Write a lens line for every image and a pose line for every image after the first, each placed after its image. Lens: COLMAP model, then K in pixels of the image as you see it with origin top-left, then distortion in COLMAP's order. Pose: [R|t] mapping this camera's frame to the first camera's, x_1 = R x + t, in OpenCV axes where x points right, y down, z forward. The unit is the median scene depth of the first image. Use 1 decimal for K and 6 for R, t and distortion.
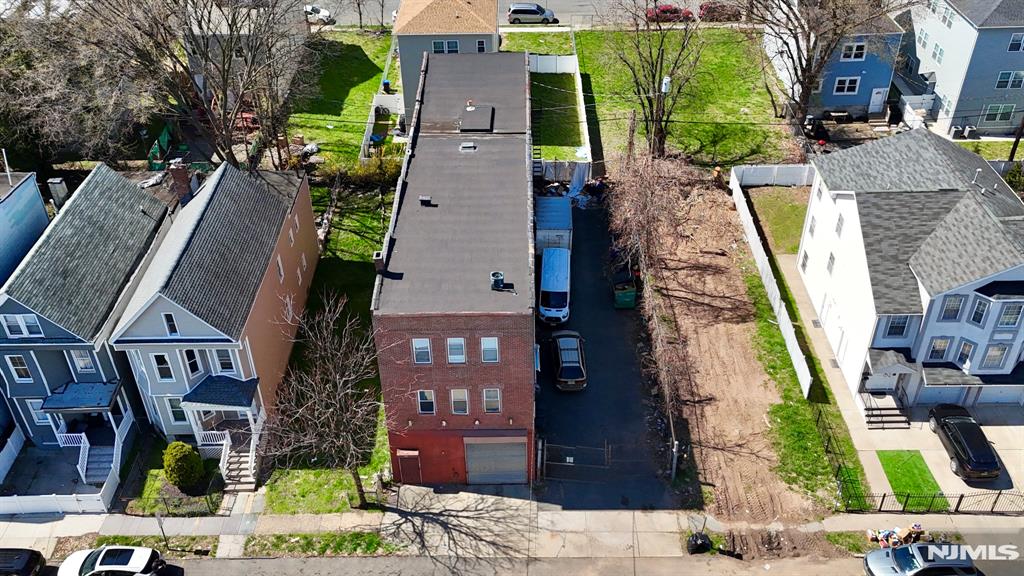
lens RADIAL K [[913.2, 0, 511.0], [0, 913.2, 279.3], [0, 0, 1]] dist [0.091571, -0.018266]
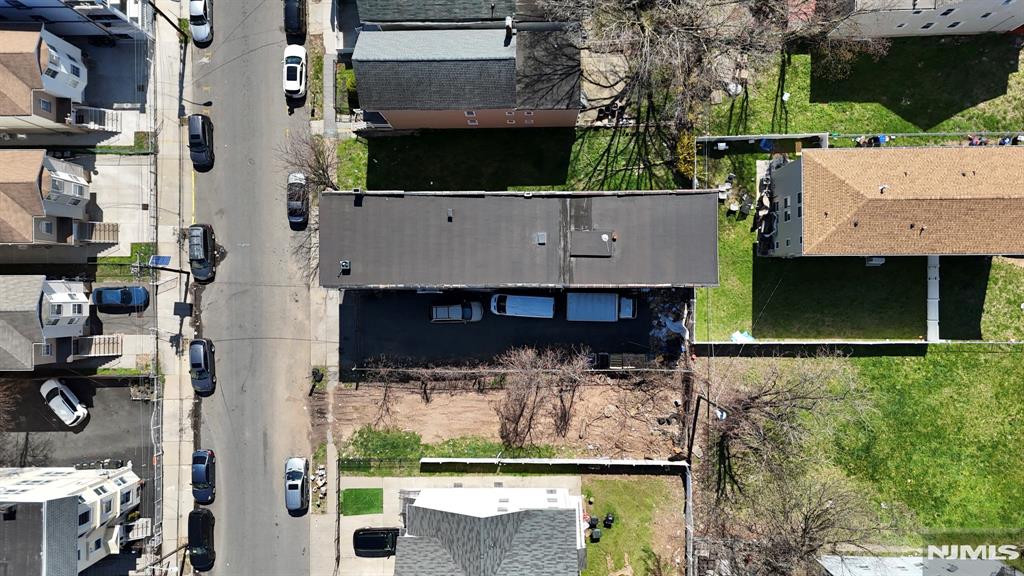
lens RADIAL K [[753.6, 0, 513.8], [0, 753.6, 290.5], [0, 0, 1]] dist [0.100721, -0.008219]
pose [[0.007188, 0.999955, 0.006147, 0.021724], [-0.575617, -0.000889, 0.817719, -1.125060], [0.817688, -0.009416, 0.575585, 0.400872]]
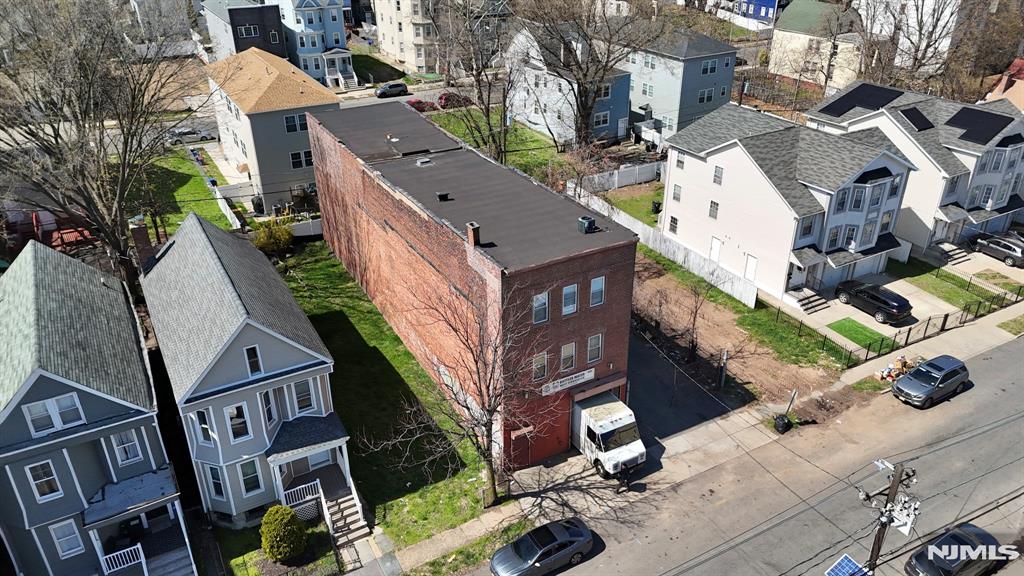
lens RADIAL K [[753.6, 0, 511.6], [0, 753.6, 286.0], [0, 0, 1]] dist [0.100721, -0.008219]
pose [[0.871865, -0.223244, 0.435906, -0.417153], [0.284065, 0.955563, -0.078785, 0.097416], [-0.398947, 0.192516, 0.896537, 0.243122]]
